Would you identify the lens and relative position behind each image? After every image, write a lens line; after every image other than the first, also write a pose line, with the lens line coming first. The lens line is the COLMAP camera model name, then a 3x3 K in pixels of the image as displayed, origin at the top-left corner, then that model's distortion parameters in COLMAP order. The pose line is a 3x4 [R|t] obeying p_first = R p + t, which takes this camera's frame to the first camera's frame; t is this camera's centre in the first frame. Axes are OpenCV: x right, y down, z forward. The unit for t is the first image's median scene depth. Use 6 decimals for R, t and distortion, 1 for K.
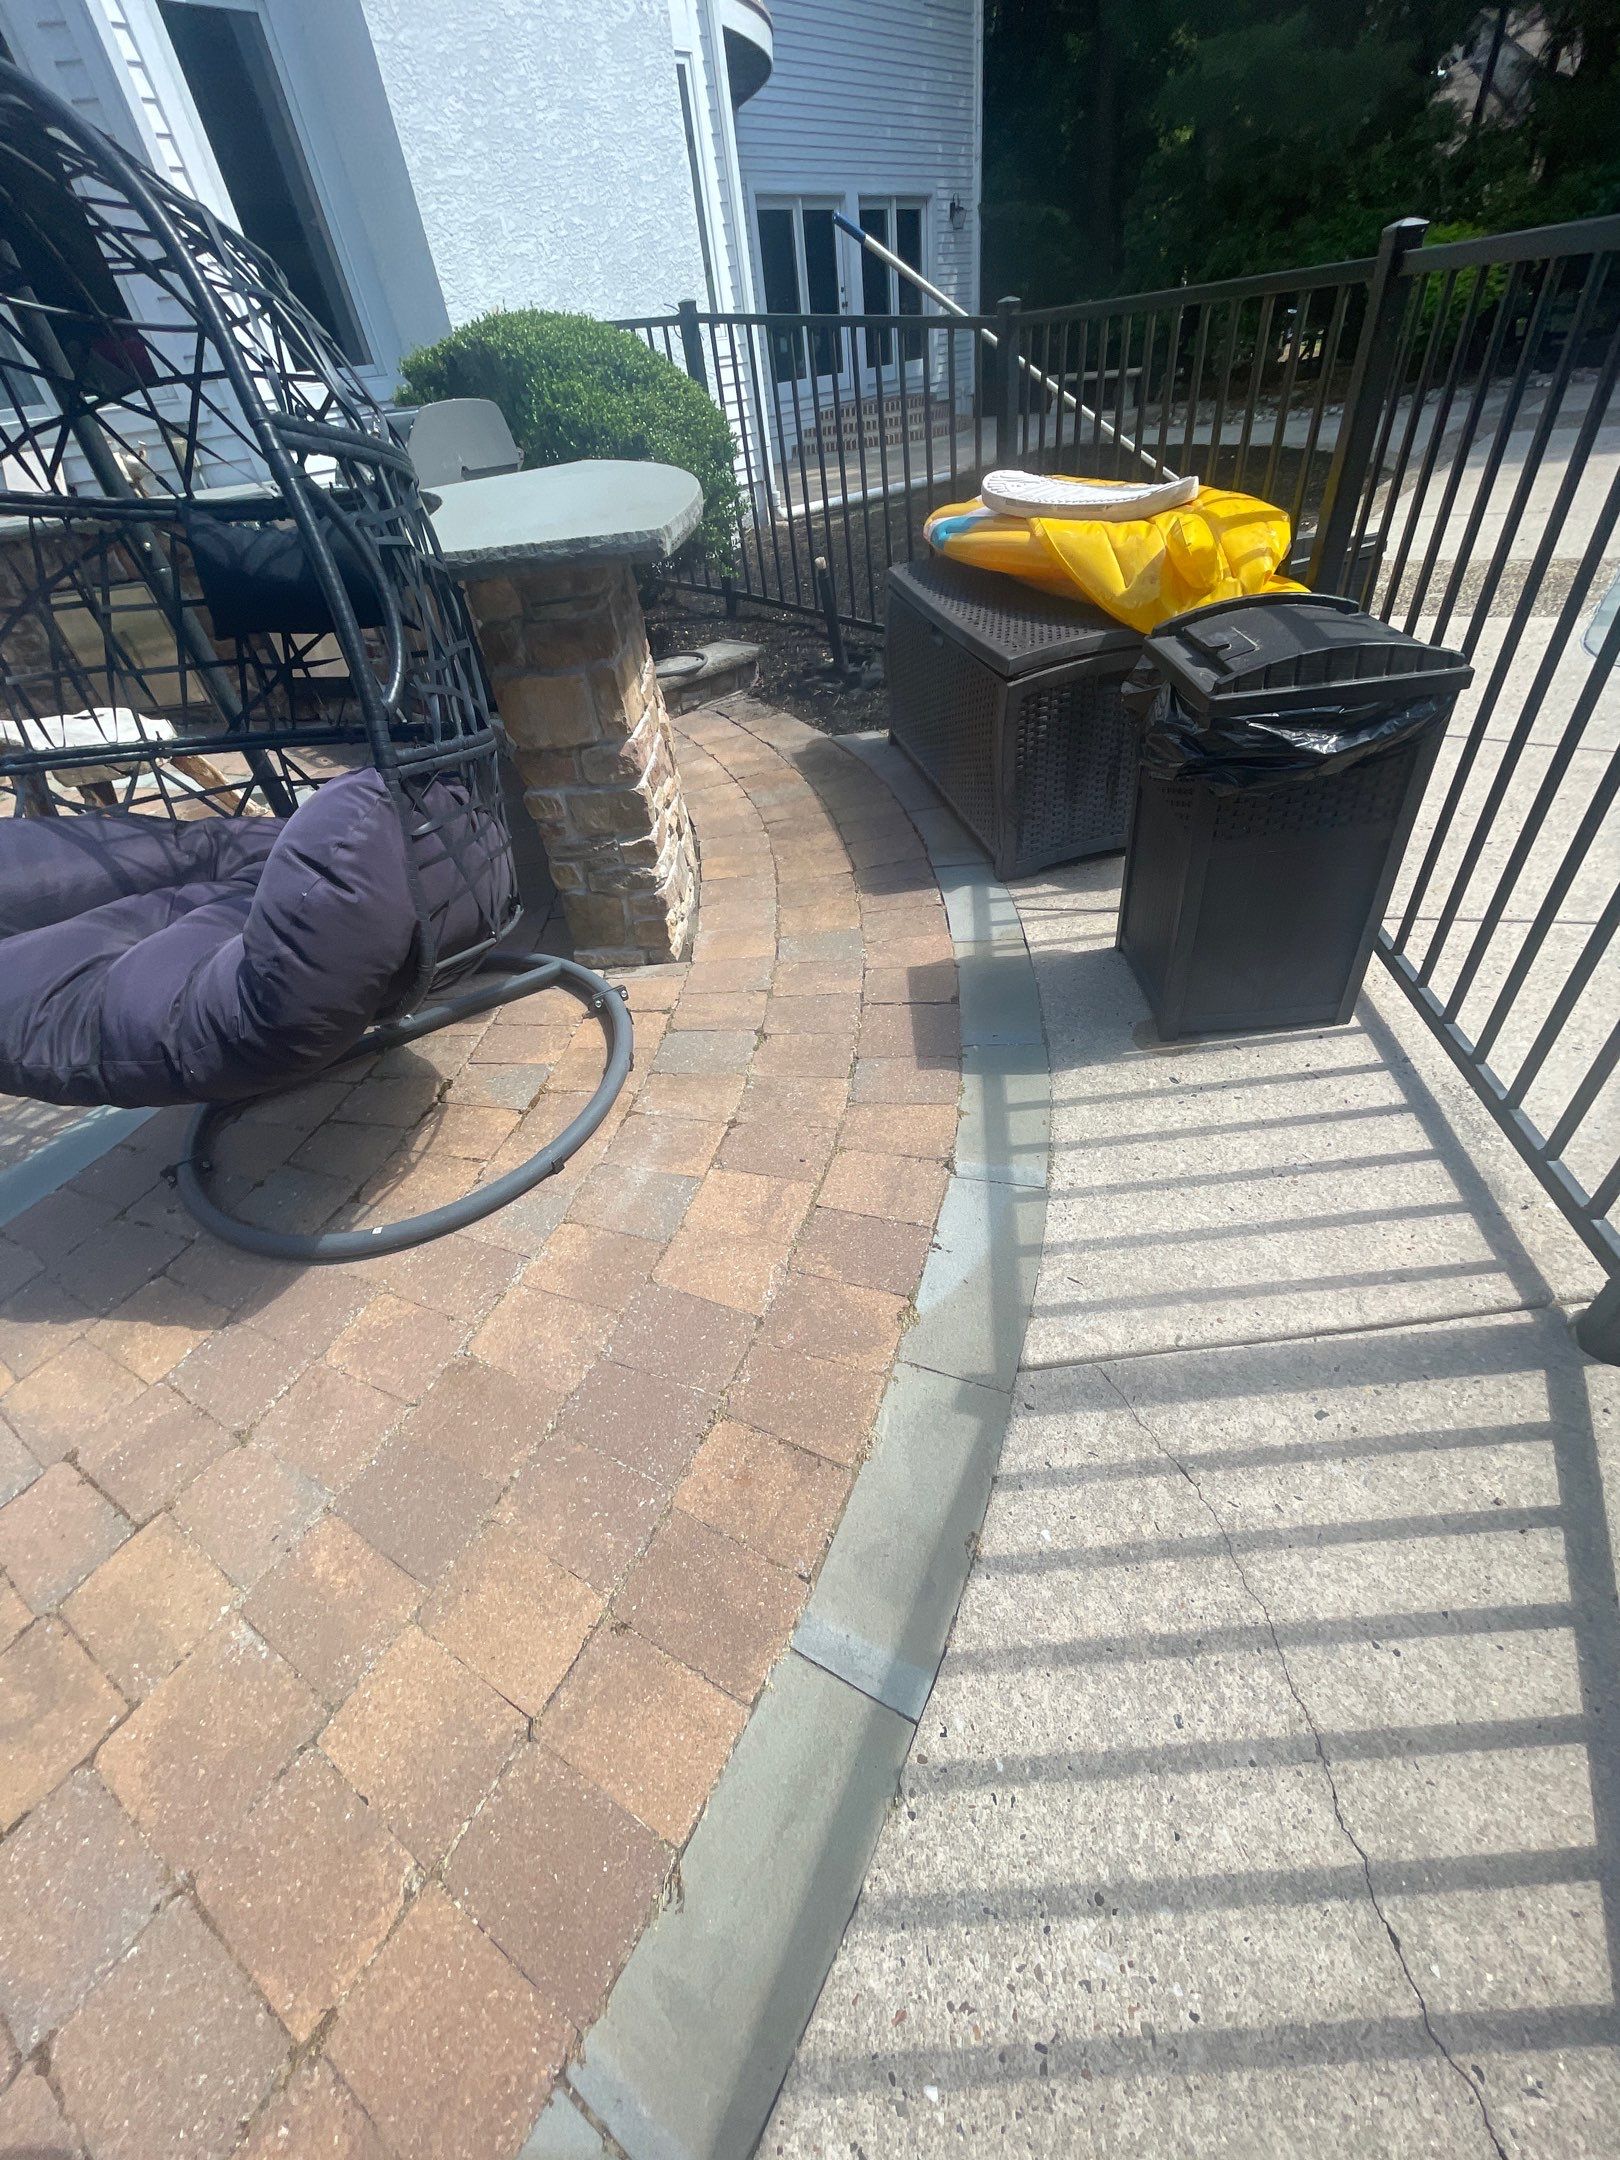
lens RADIAL K [[870.0, 0, 809.4], [0, 870.0, 1083.7], [0, 0, 1]] dist [-0.001964, 0.001785]
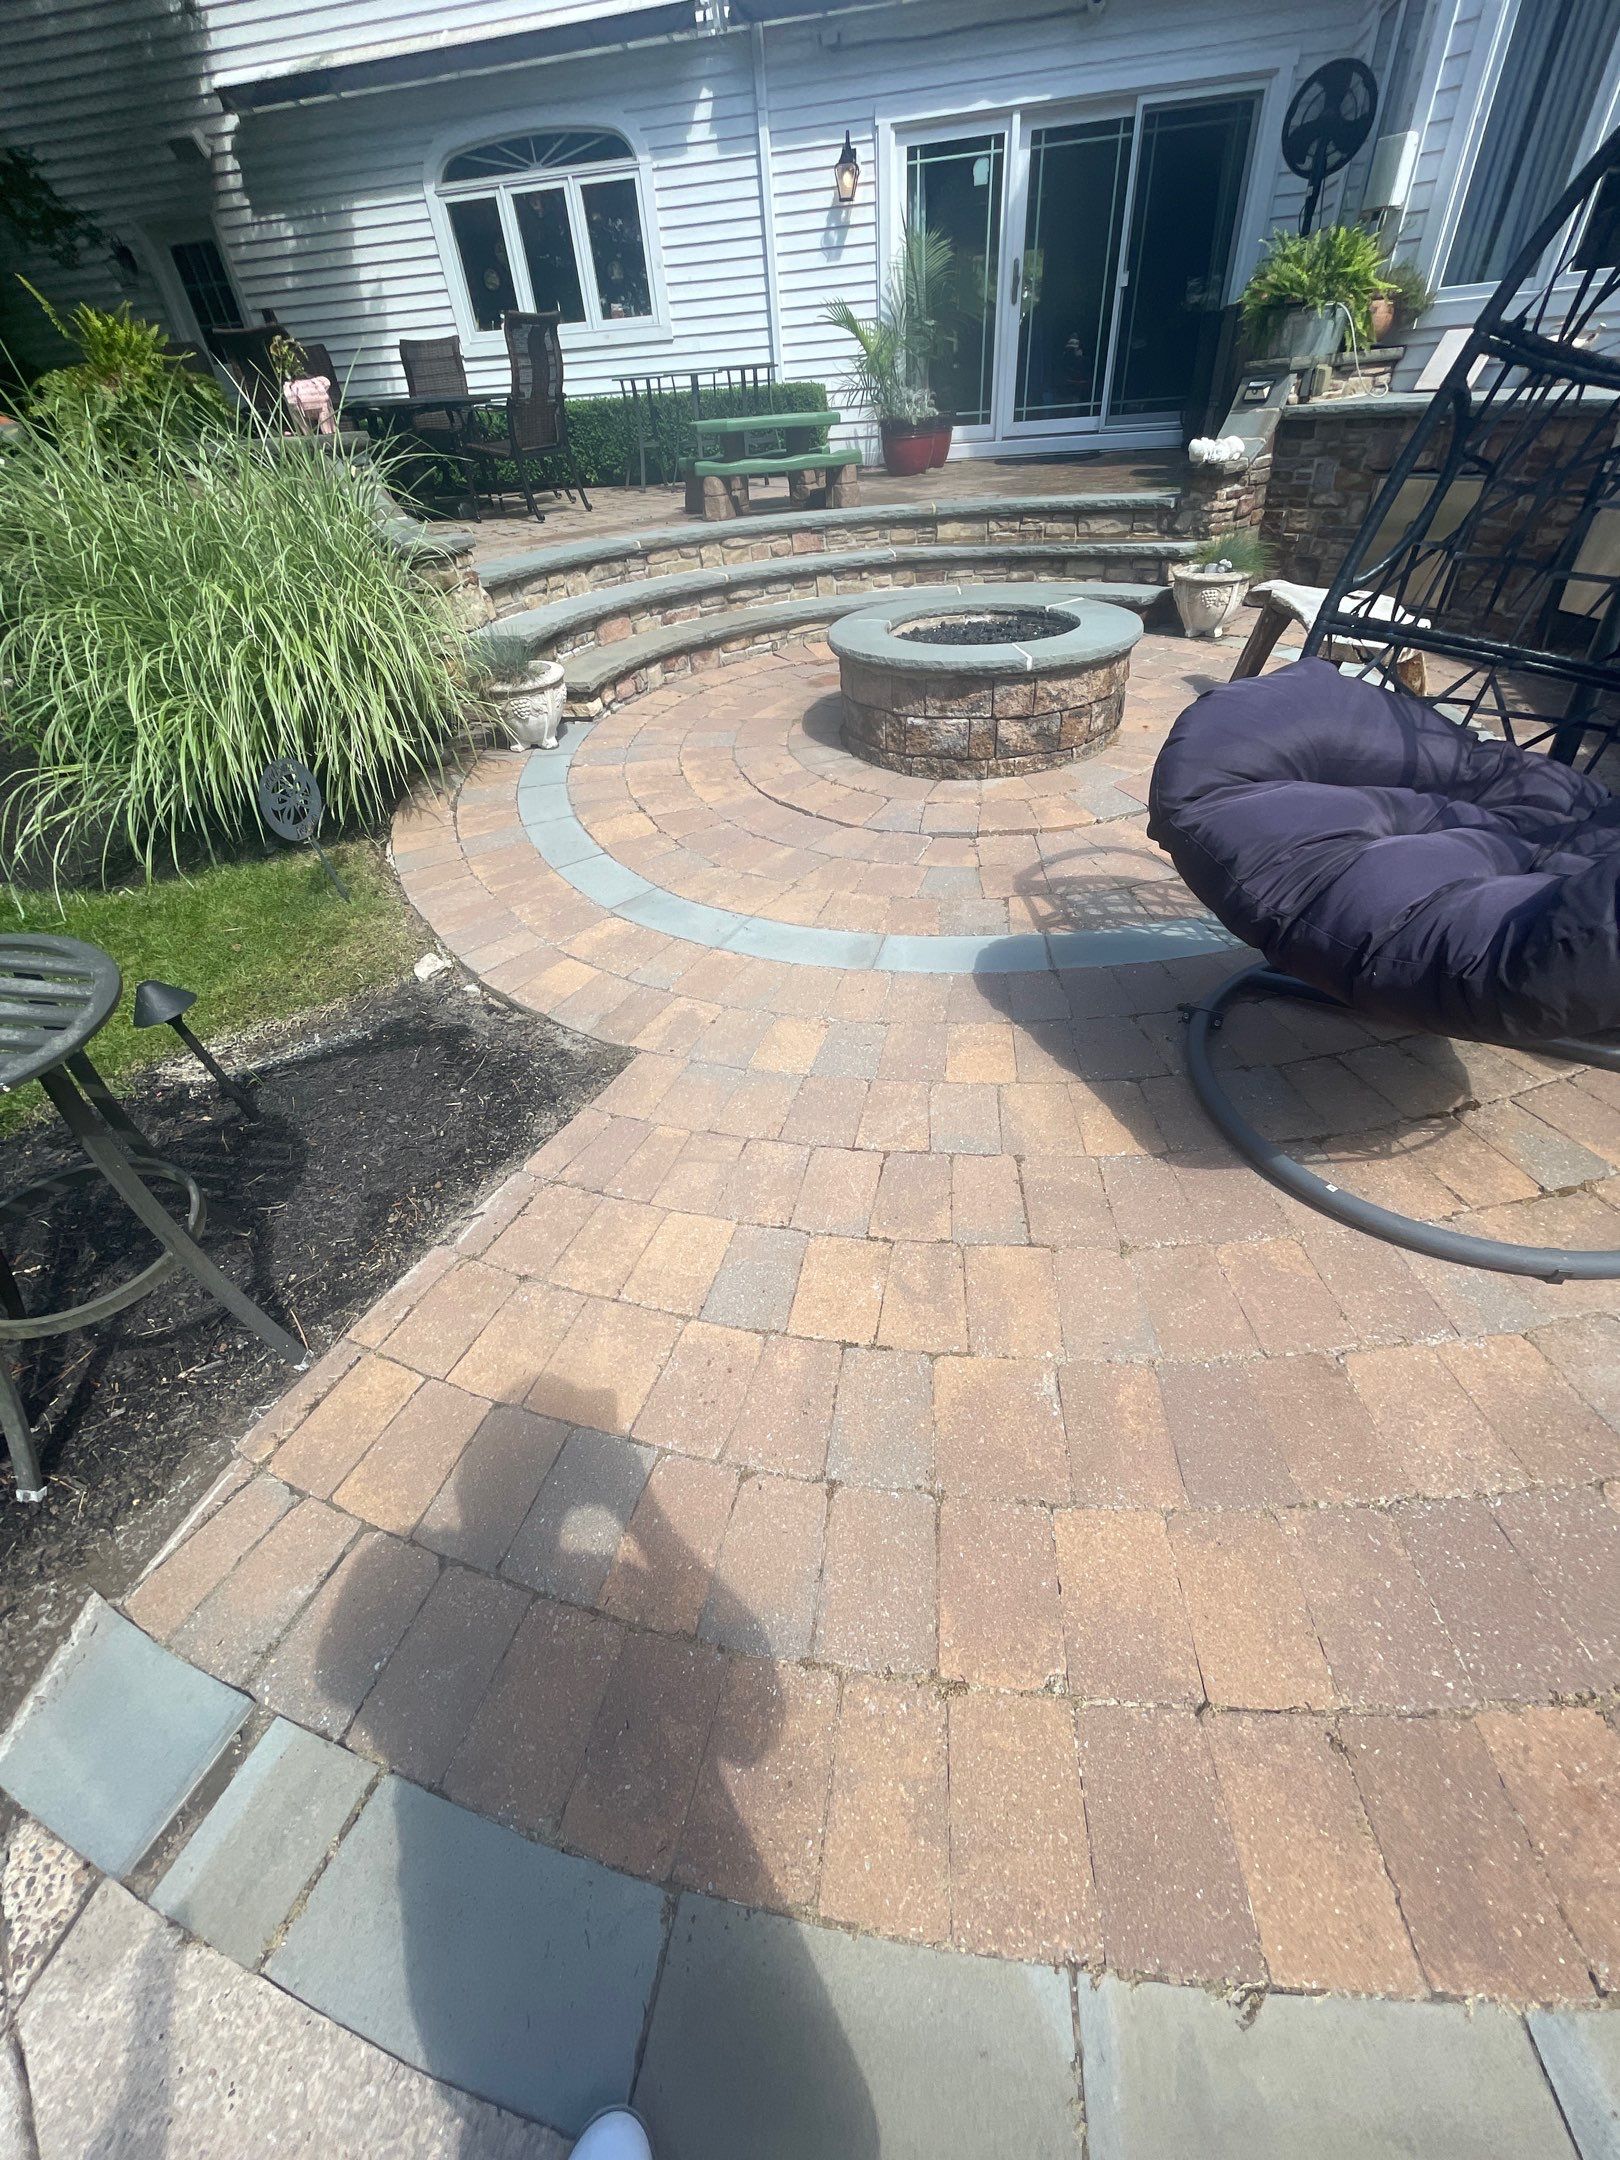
lens RADIAL K [[870.0, 0, 804.9], [0, 870.0, 1076.8], [0, 0, 1]] dist [-0.001964, 0.001785]
pose [[0.454727, 0.613195, -0.645922, -0.226300], [-0.561648, 0.760287, 0.326367, 0.092950], [0.691213, 0.214373, 0.690122, -0.094641]]
